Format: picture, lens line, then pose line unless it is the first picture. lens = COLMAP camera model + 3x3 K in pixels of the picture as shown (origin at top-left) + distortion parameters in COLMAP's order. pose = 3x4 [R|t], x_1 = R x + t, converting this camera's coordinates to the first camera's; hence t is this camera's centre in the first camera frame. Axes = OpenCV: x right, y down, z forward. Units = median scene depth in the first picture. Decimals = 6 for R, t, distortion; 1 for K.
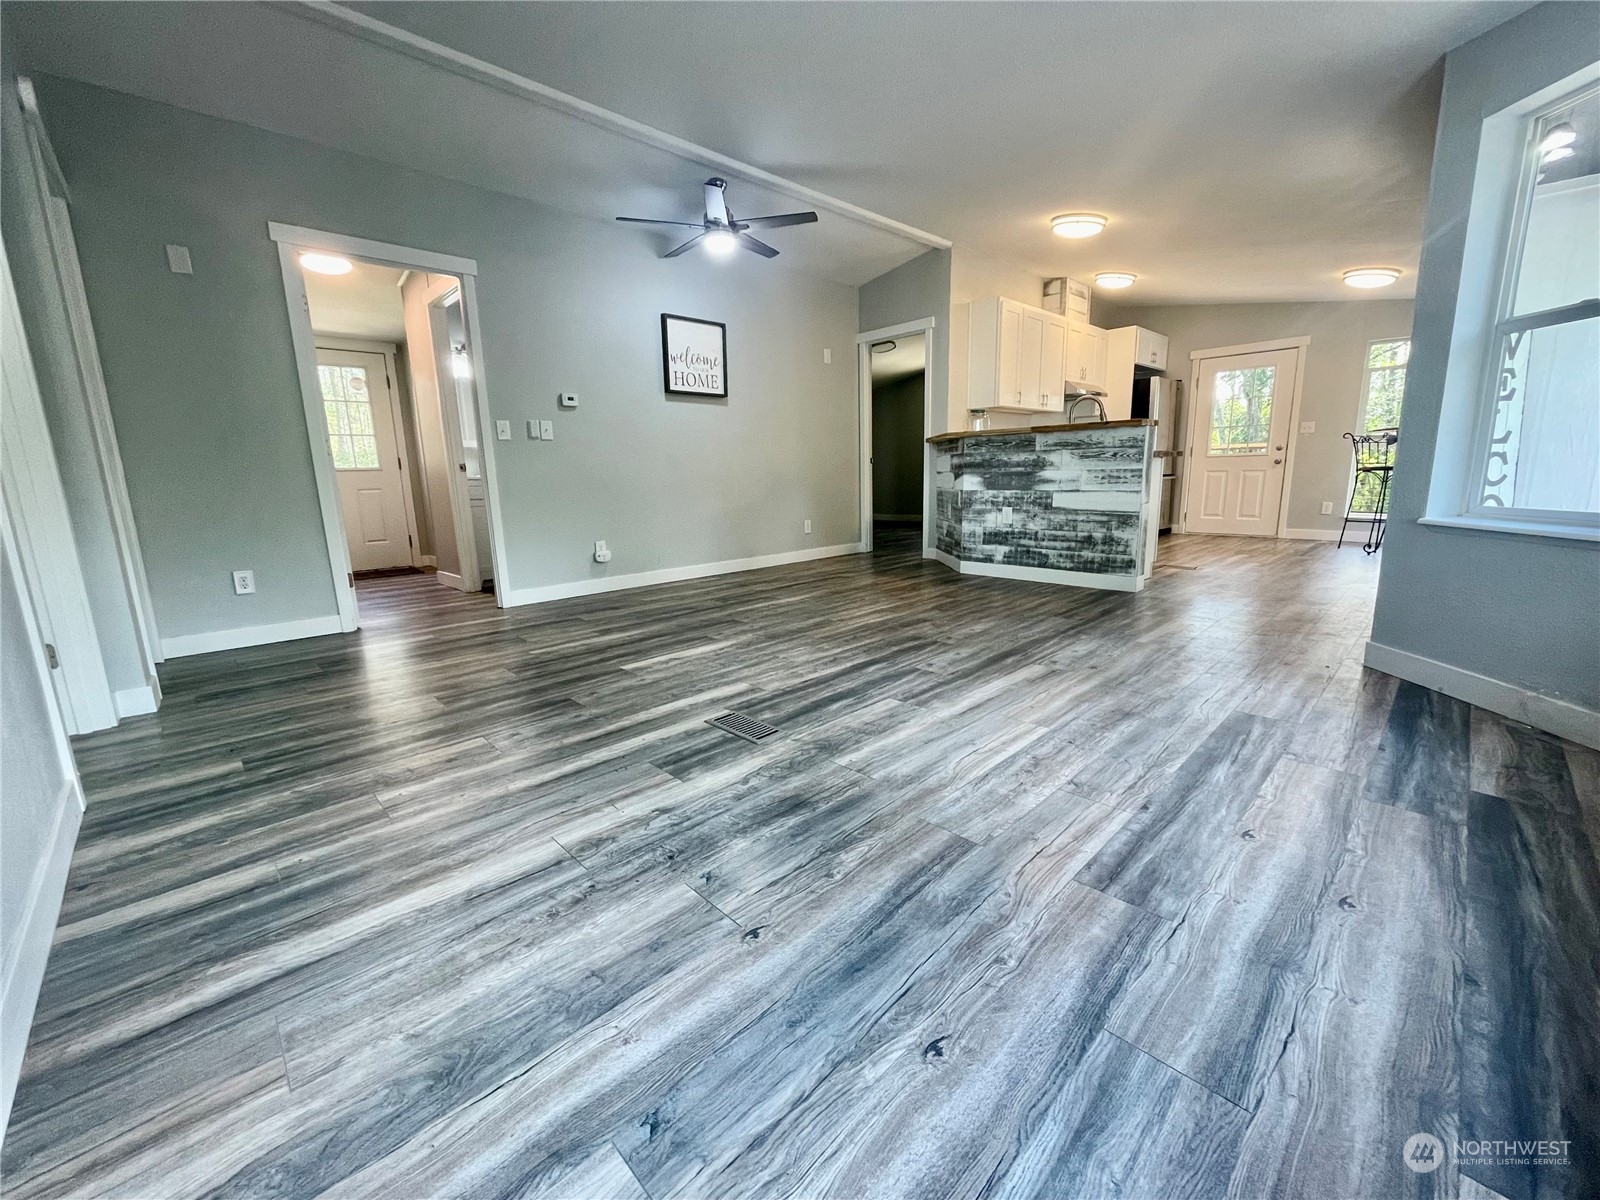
lens RADIAL K [[645.7, 0, 800.8], [0, 645.7, 601.6], [0, 0, 1]] dist [-0.001798, -0.000127]
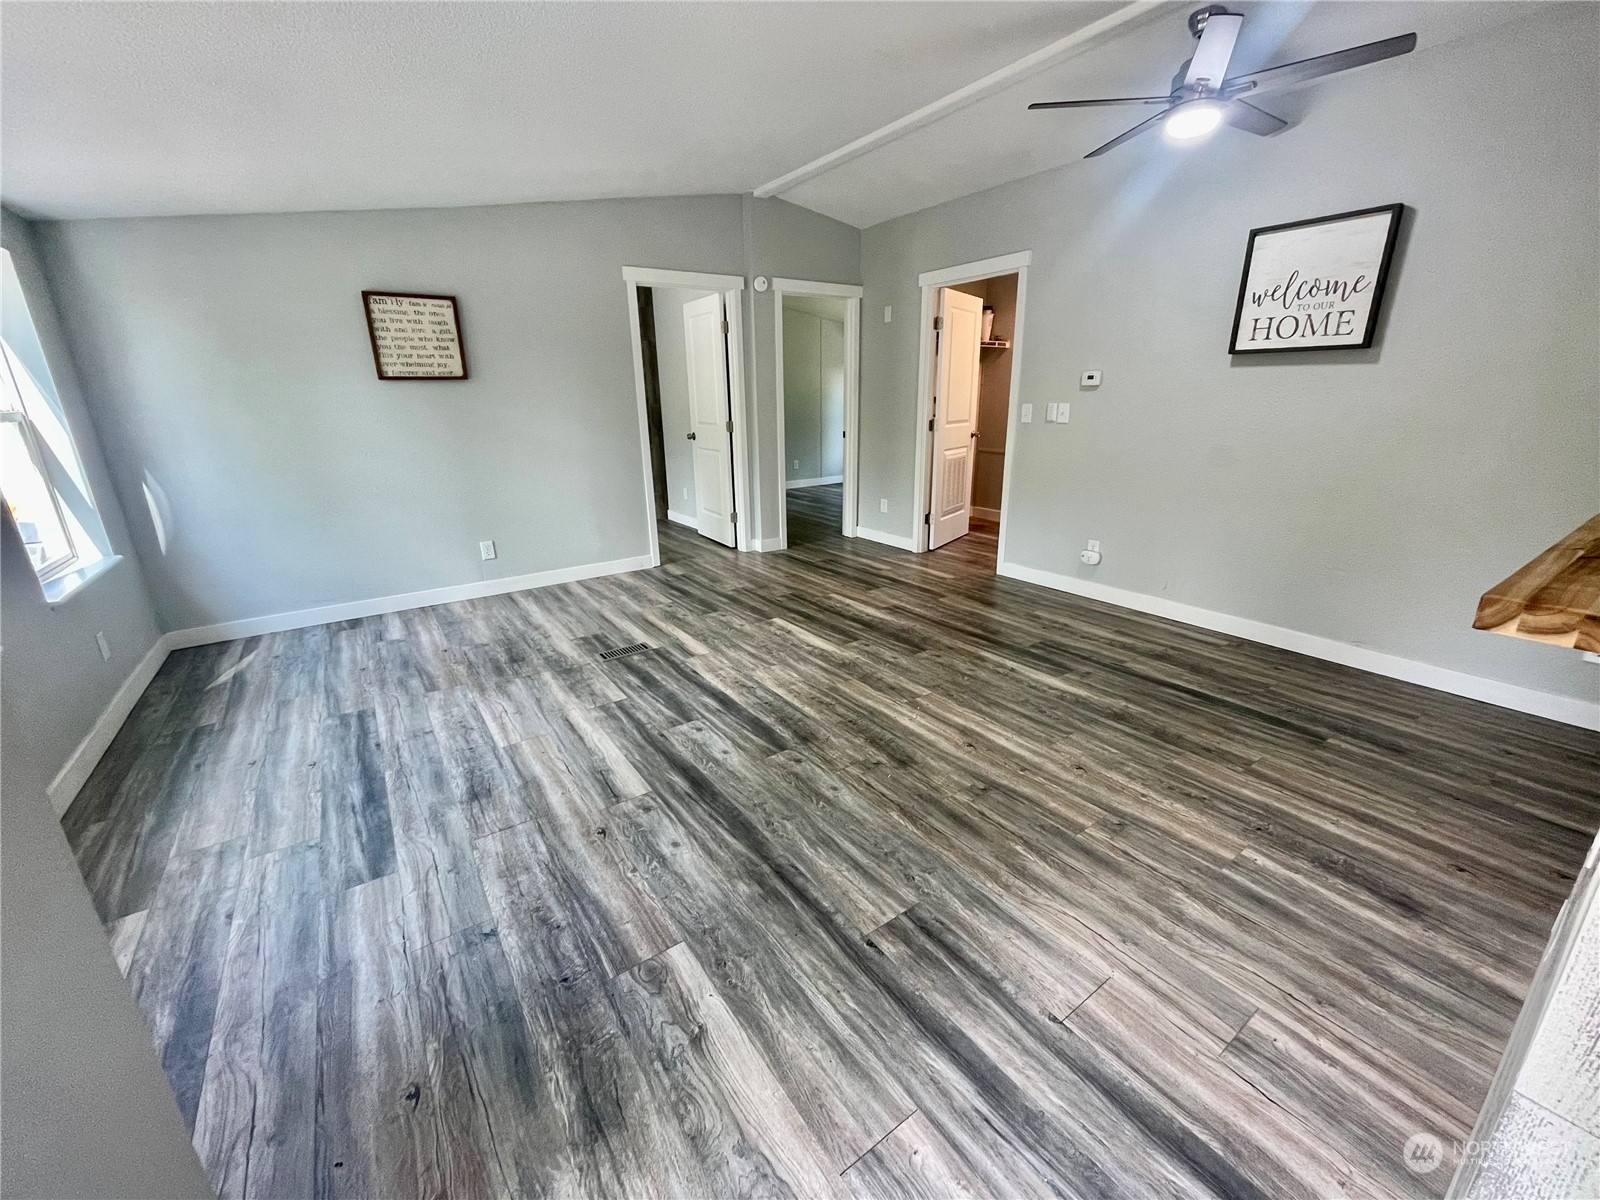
lens RADIAL K [[645.7, 0, 796.5], [0, 645.7, 595.3], [0, 0, 1]] dist [-0.001798, -0.000127]
pose [[-0.165164, 0.320396, -0.932774, 1.016325], [-0.172478, 0.921806, 0.347168, -0.443438], [0.971068, 0.218223, -0.096988, 1.219525]]
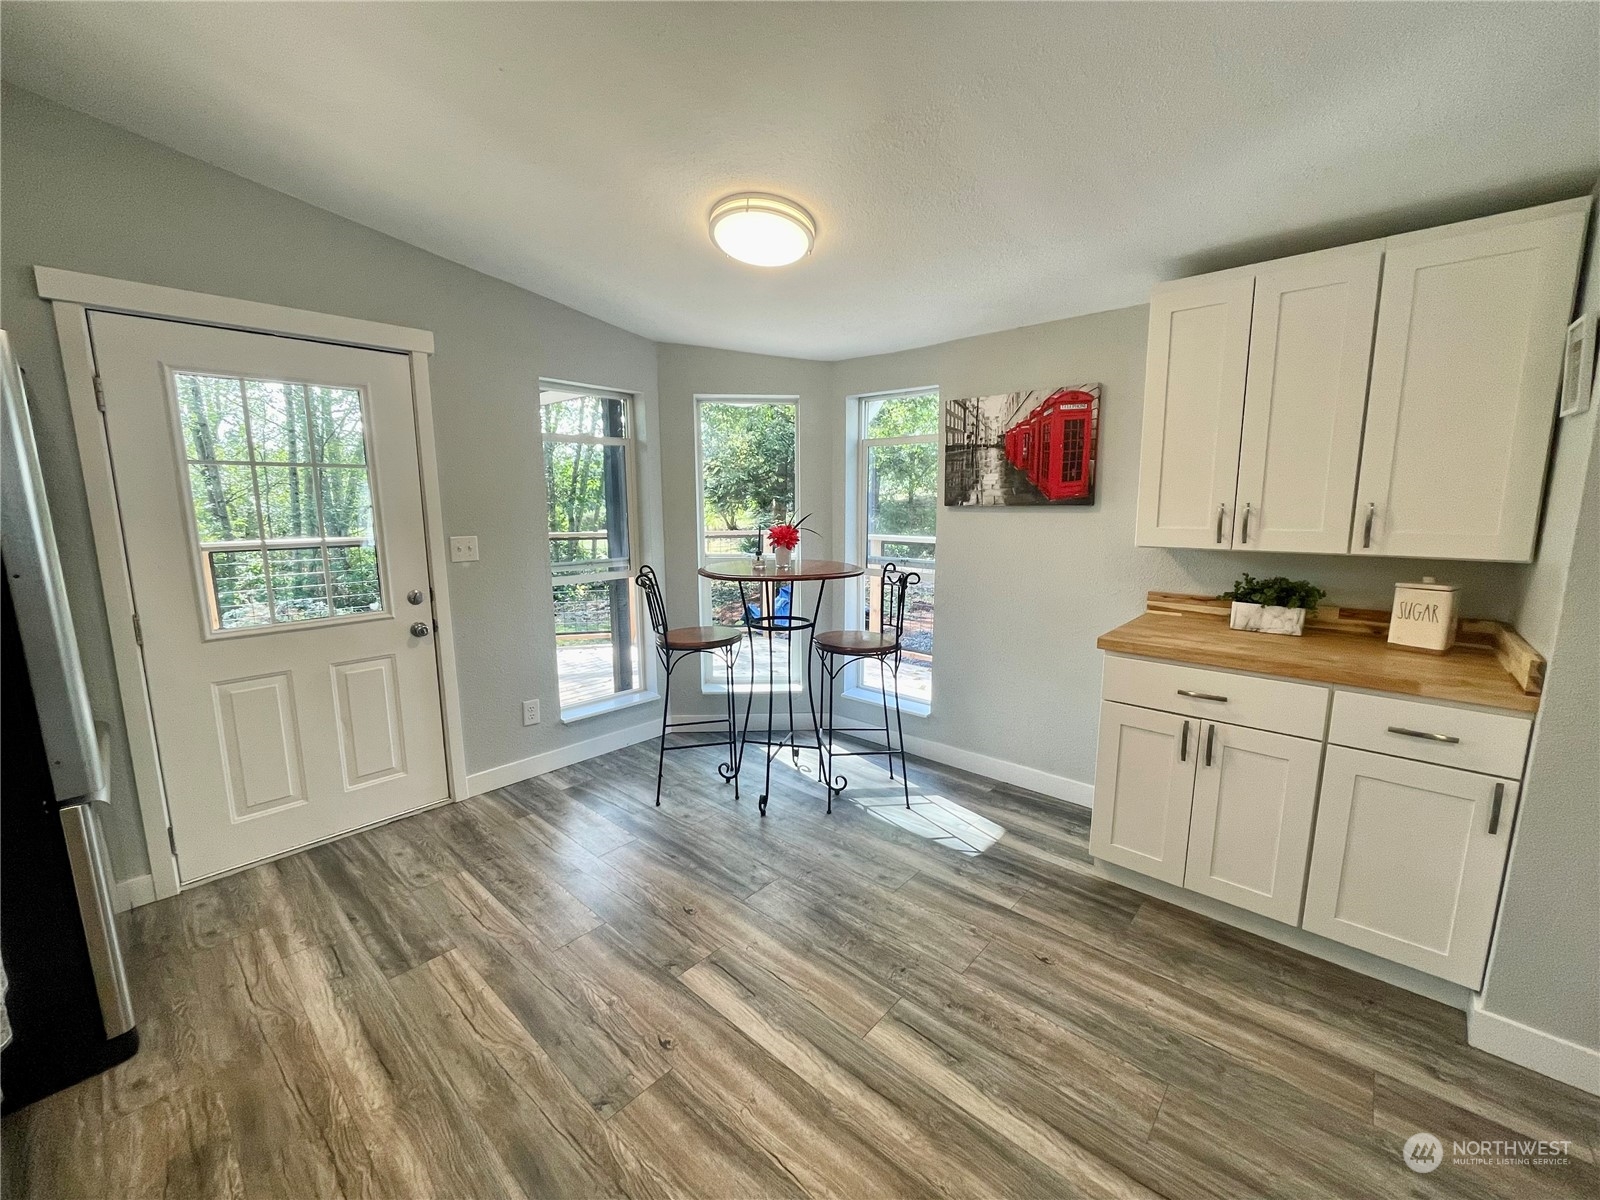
lens RADIAL K [[645.7, 0, 802.1], [0, 645.7, 597.7], [0, 0, 1]] dist [-0.001798, -0.000127]
pose [[-0.071221, -0.127460, 0.989283, 0.368688], [0.200618, 0.969704, 0.139380, -0.276264], [-0.977077, 0.208395, -0.043493, 0.878756]]
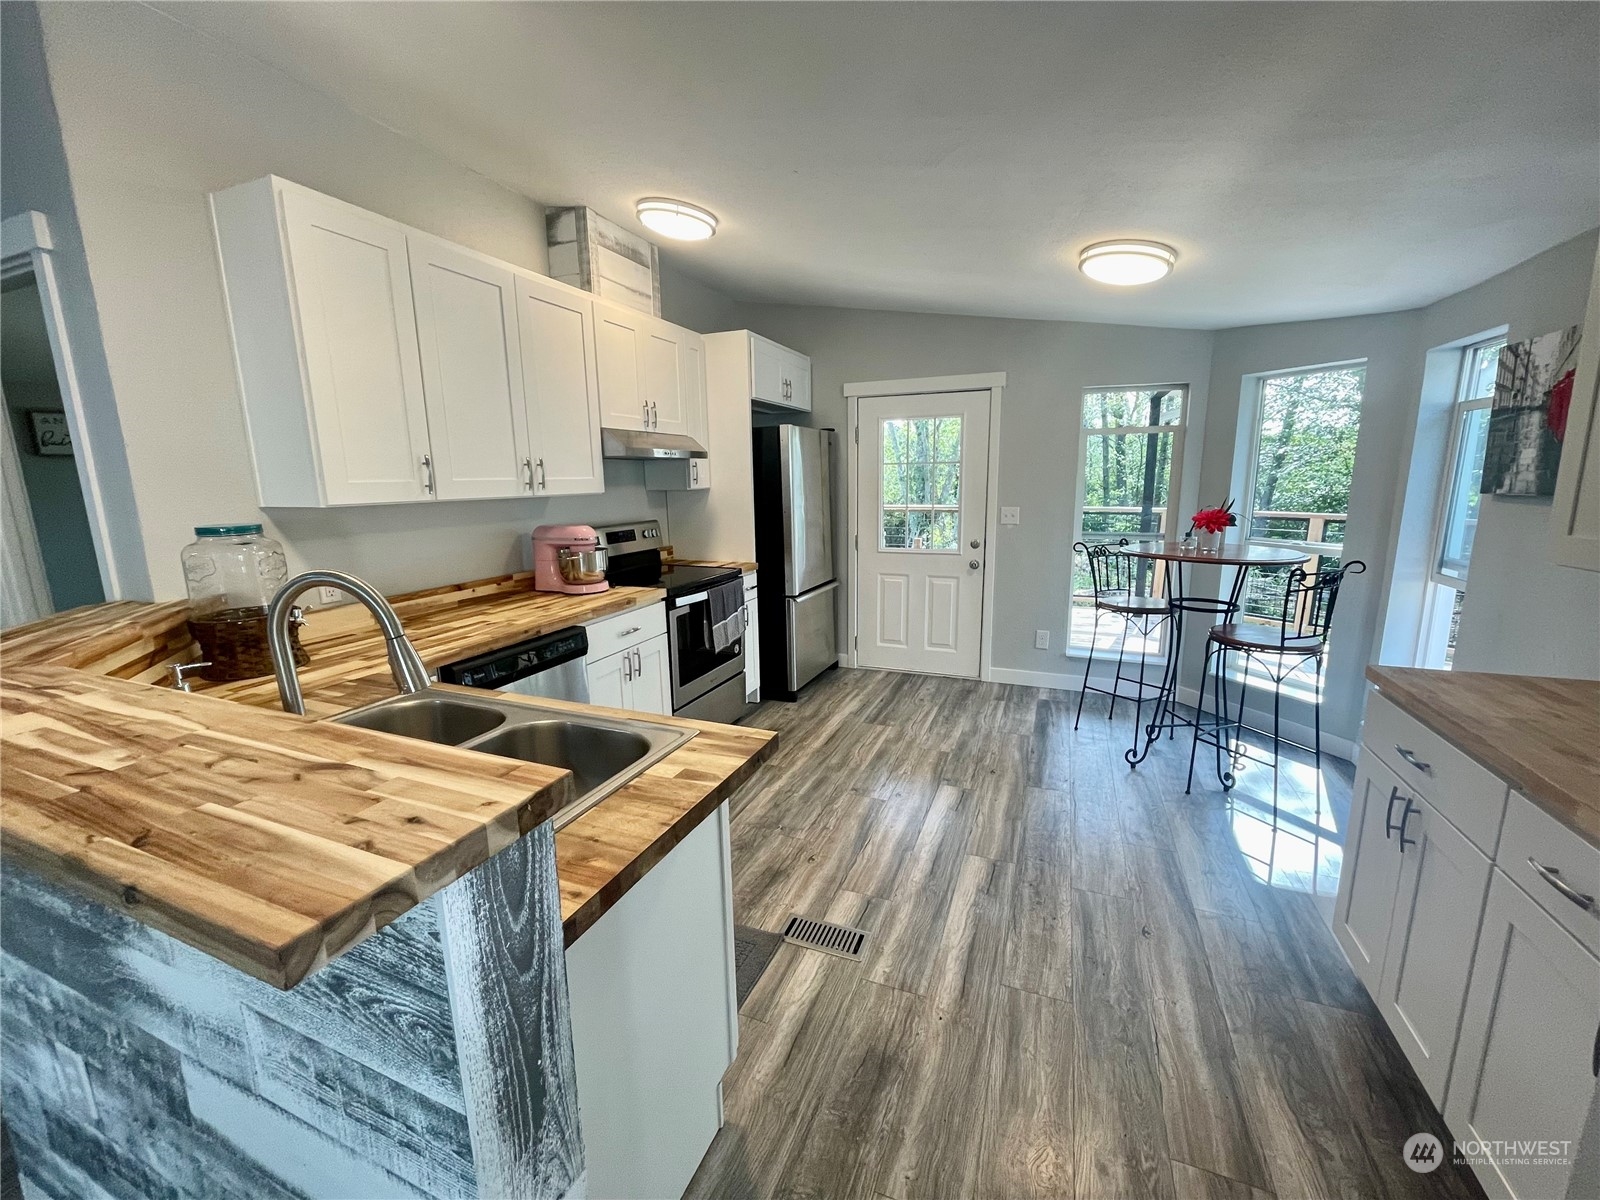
lens RADIAL K [[645.7, 0, 797.5], [0, 645.7, 599.6], [0, 0, 1]] dist [-0.001798, -0.000127]
pose [[0.916353, -0.062524, 0.395458, 0.365899], [0.069596, 0.997569, -0.003548, -0.217510], [-0.394275, 0.030773, 0.918477, 0.544373]]
